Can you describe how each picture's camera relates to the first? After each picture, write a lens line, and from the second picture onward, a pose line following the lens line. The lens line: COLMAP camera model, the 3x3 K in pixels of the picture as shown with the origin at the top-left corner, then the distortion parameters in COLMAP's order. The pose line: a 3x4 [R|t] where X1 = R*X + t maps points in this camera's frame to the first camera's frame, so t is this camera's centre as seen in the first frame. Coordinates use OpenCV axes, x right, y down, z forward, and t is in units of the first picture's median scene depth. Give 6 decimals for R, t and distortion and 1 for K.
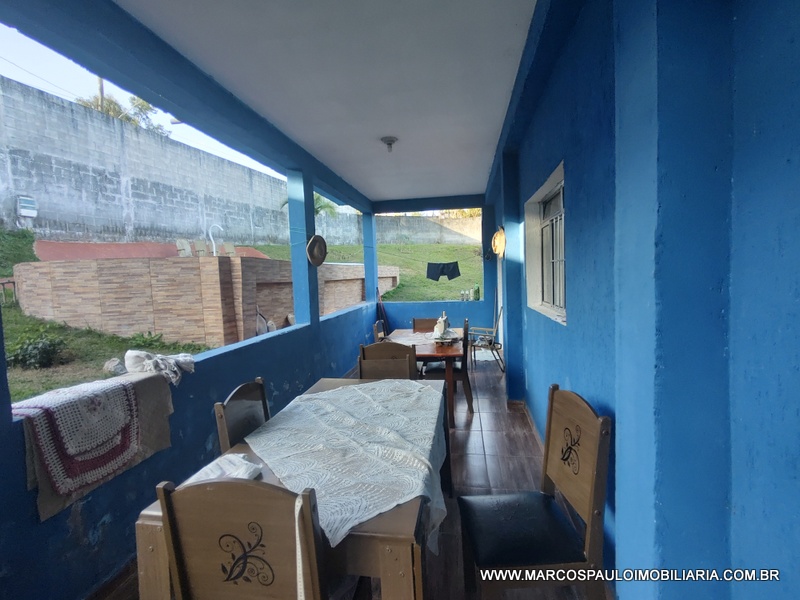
lens RADIAL K [[386.1, 0, 400.0], [0, 386.1, 300.0], [0, 0, 1]] dist [-0.035028, 0.010184]
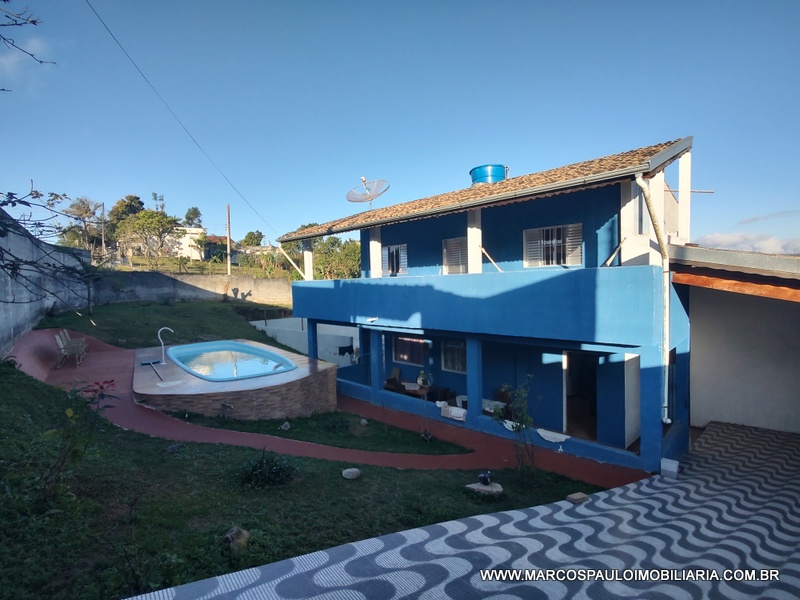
lens RADIAL K [[386.1, 0, 400.0], [0, 386.1, 300.0], [0, 0, 1]] dist [-0.035028, 0.010184]
pose [[0.581089, -0.015095, 0.813700, -1.005276], [0.061867, 0.997754, -0.025672, -0.203282], [-0.811485, 0.065259, 0.580718, -0.253234]]
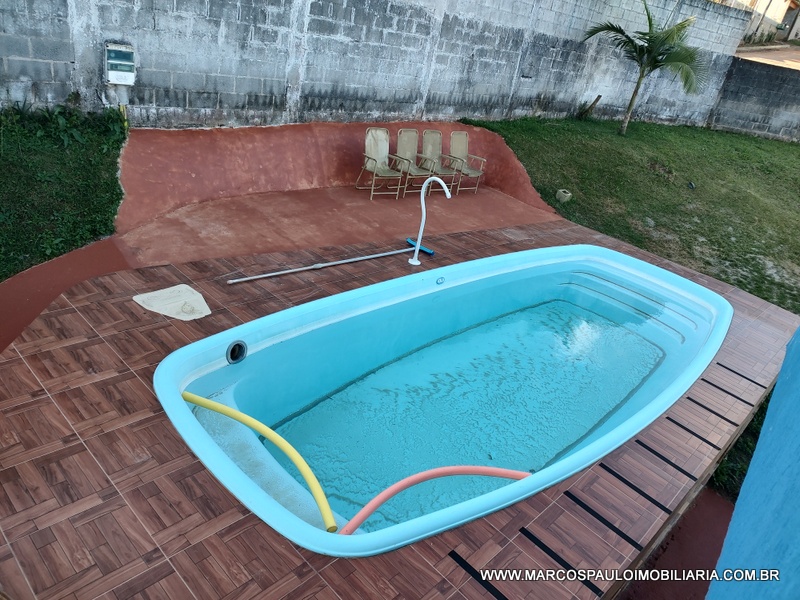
lens RADIAL K [[566.2, 0, 400.0], [0, 566.2, 300.0], [0, 0, 1]] dist [0.020410, -0.009259]
pose [[0.849883, 0.391458, -0.352787, -0.231313], [-0.245524, 0.886507, 0.392203, -0.317430], [0.466279, -0.246709, 0.849540, 0.382122]]
